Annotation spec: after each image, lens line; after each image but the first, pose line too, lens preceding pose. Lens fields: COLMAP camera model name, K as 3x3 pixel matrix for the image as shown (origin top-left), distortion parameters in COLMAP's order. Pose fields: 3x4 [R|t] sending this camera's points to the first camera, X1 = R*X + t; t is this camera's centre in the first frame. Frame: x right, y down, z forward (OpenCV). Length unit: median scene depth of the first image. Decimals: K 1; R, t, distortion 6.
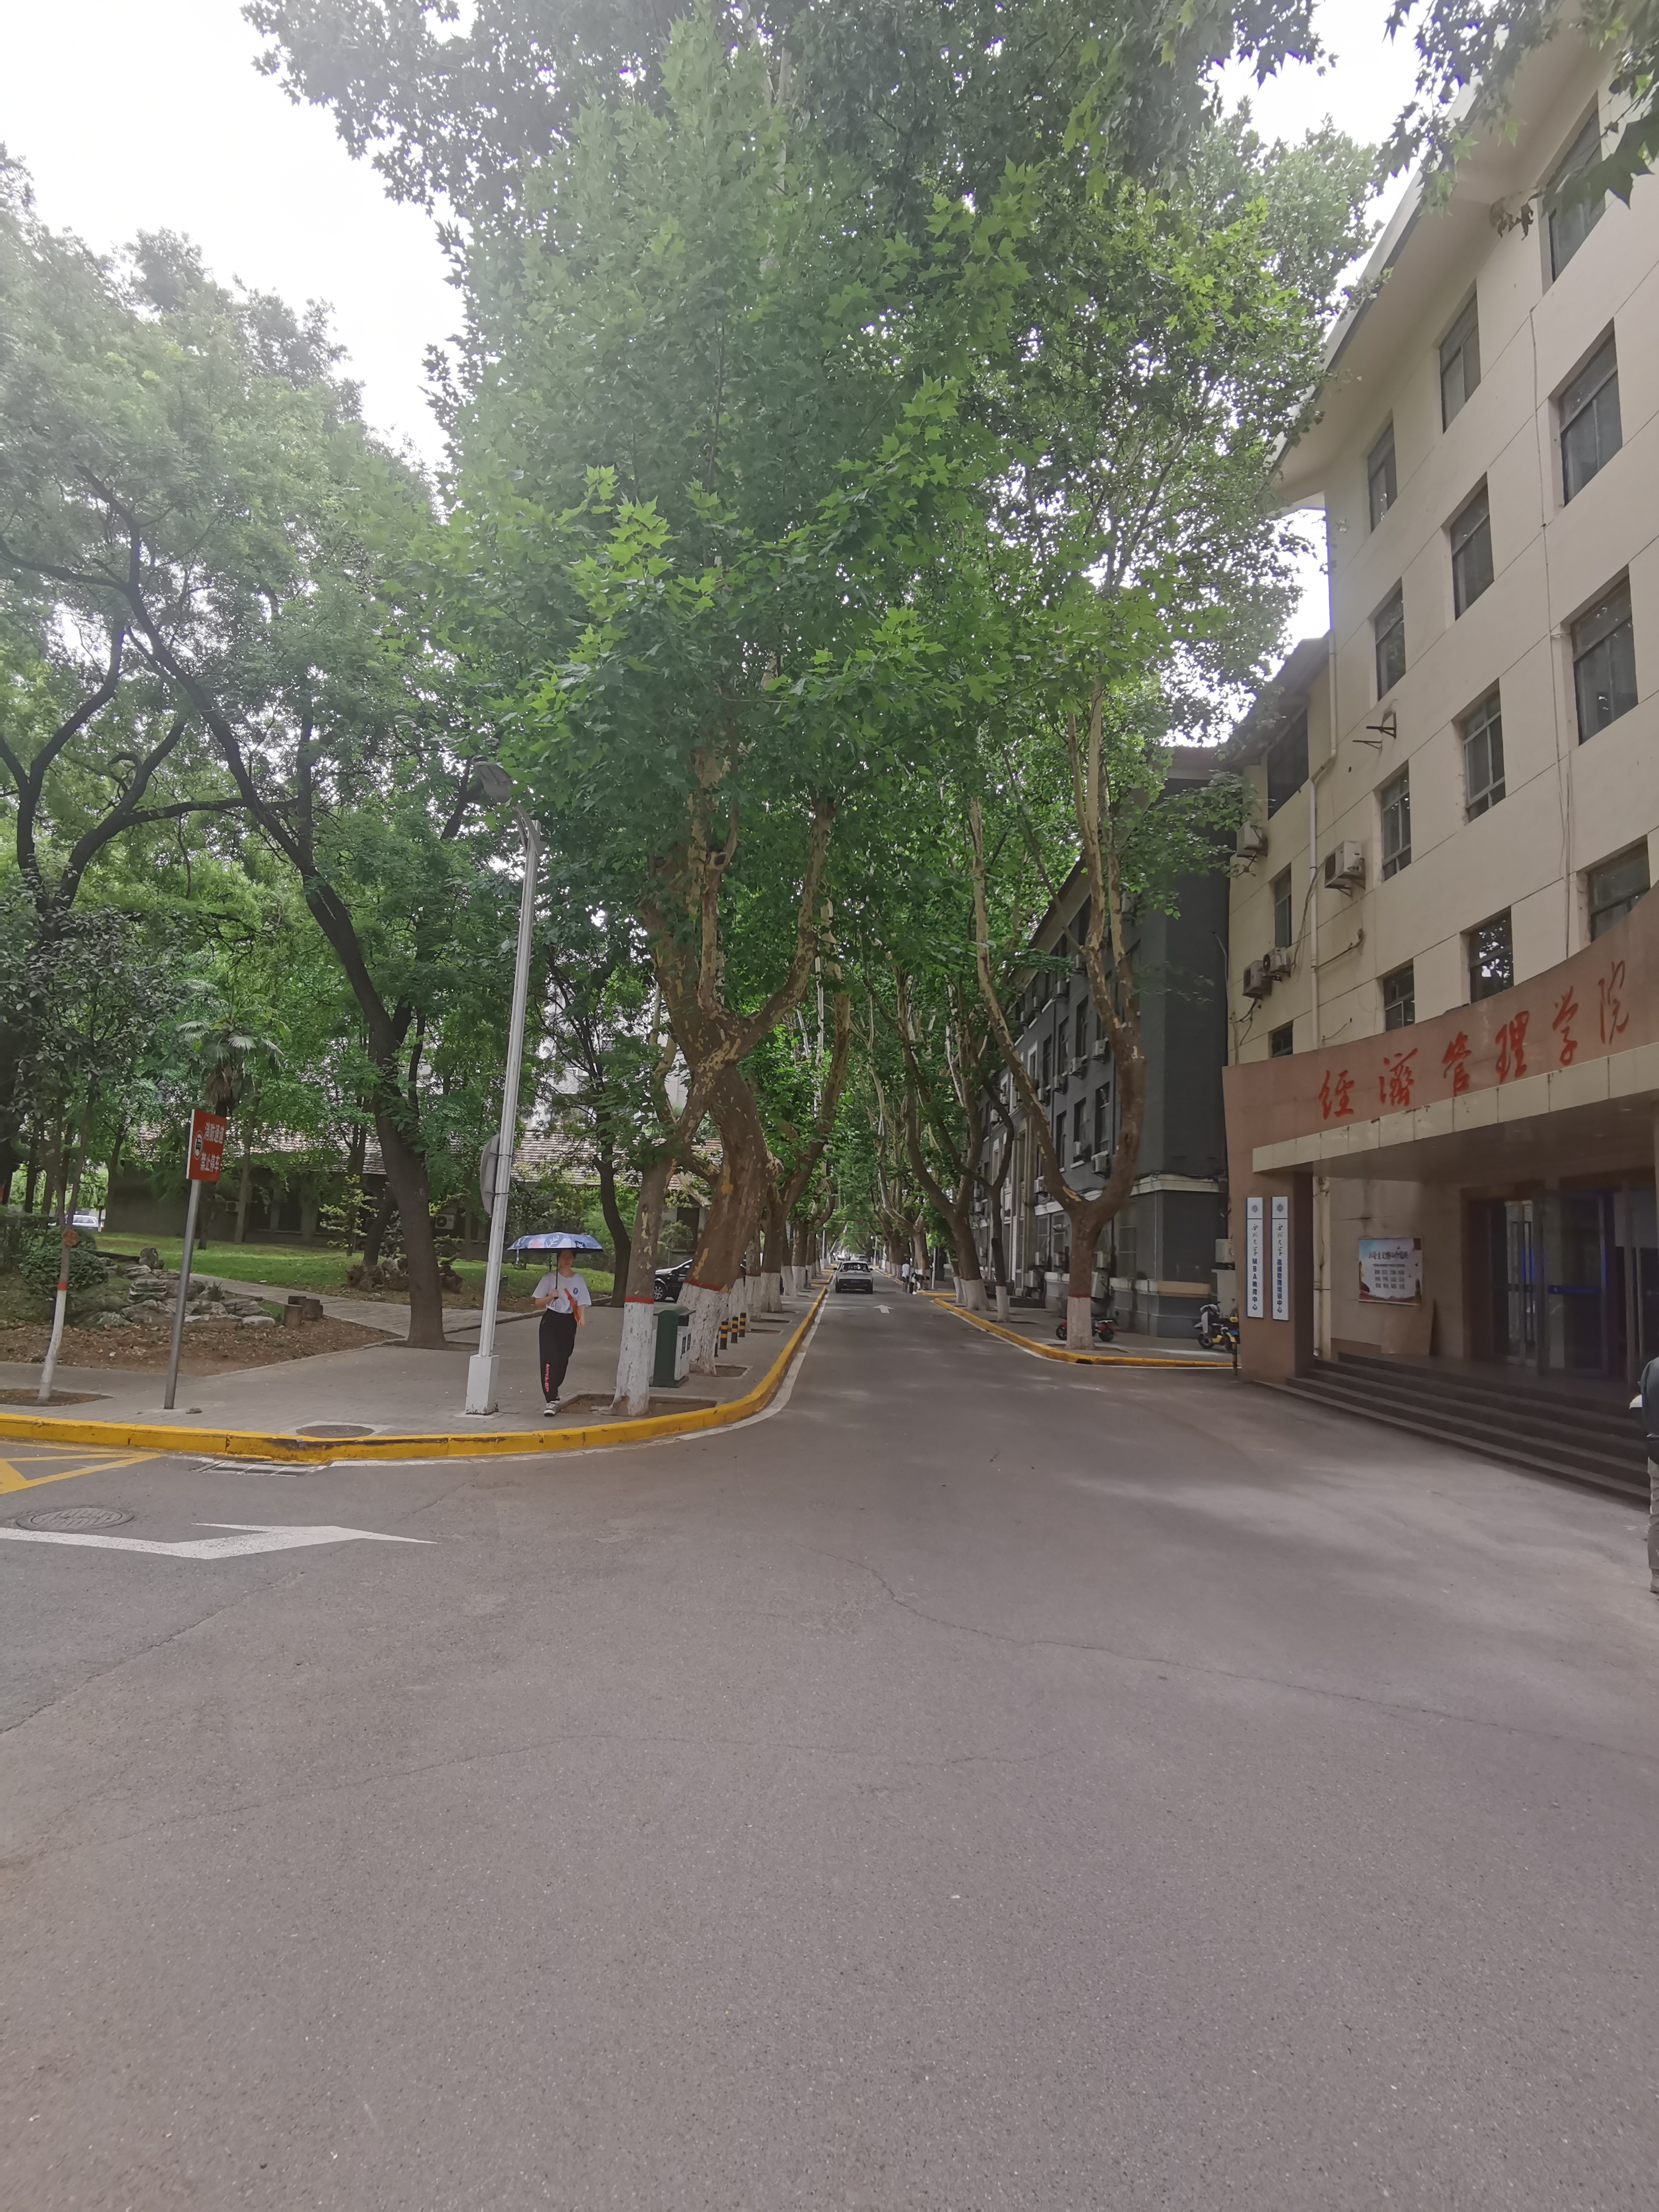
lens RADIAL K [[1093.0, 0, 822.1], [0, 1093.0, 1107.7], [0, 0, 1]] dist [0.000345, -0.000153]
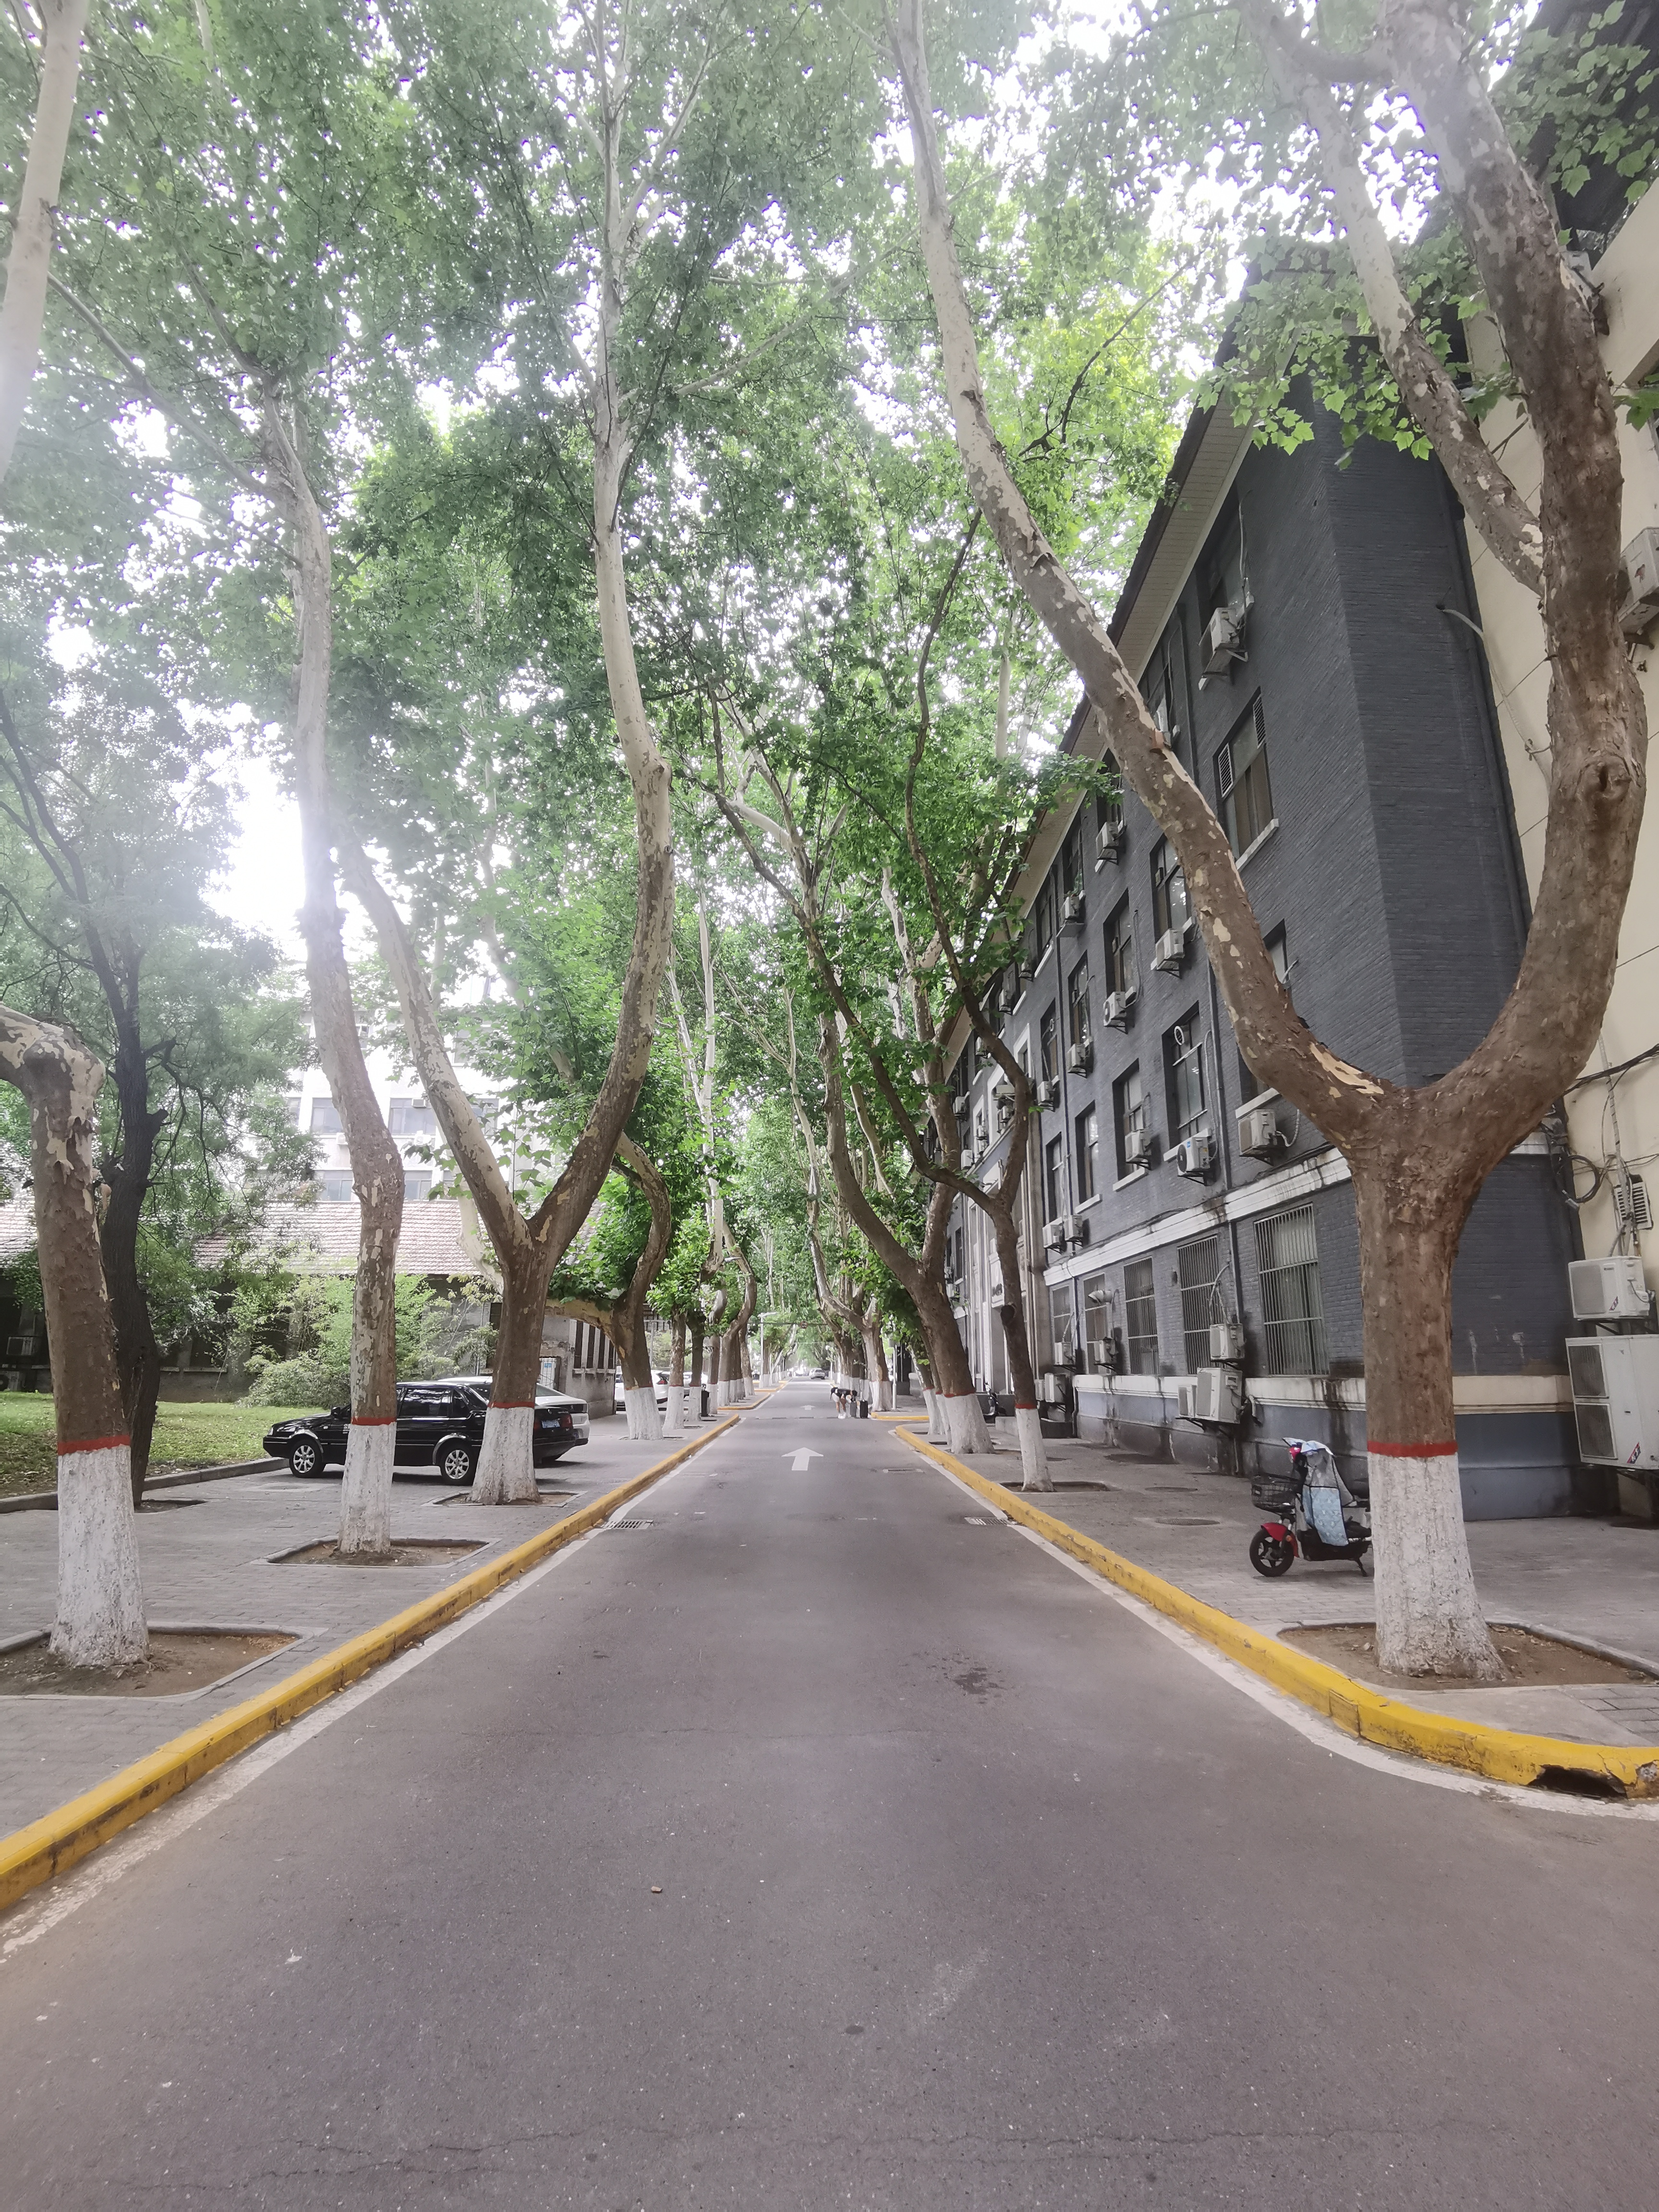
lens RADIAL K [[1093.0, 0, 835.9], [0, 1093.0, 1102.2], [0, 0, 1]] dist [0.000345, -0.000153]
pose [[0.997627, -0.039241, 0.056570, 0.045746], [0.045044, 0.993424, -0.105262, 0.059957], [-0.052068, 0.107561, 0.992834, 0.403650]]
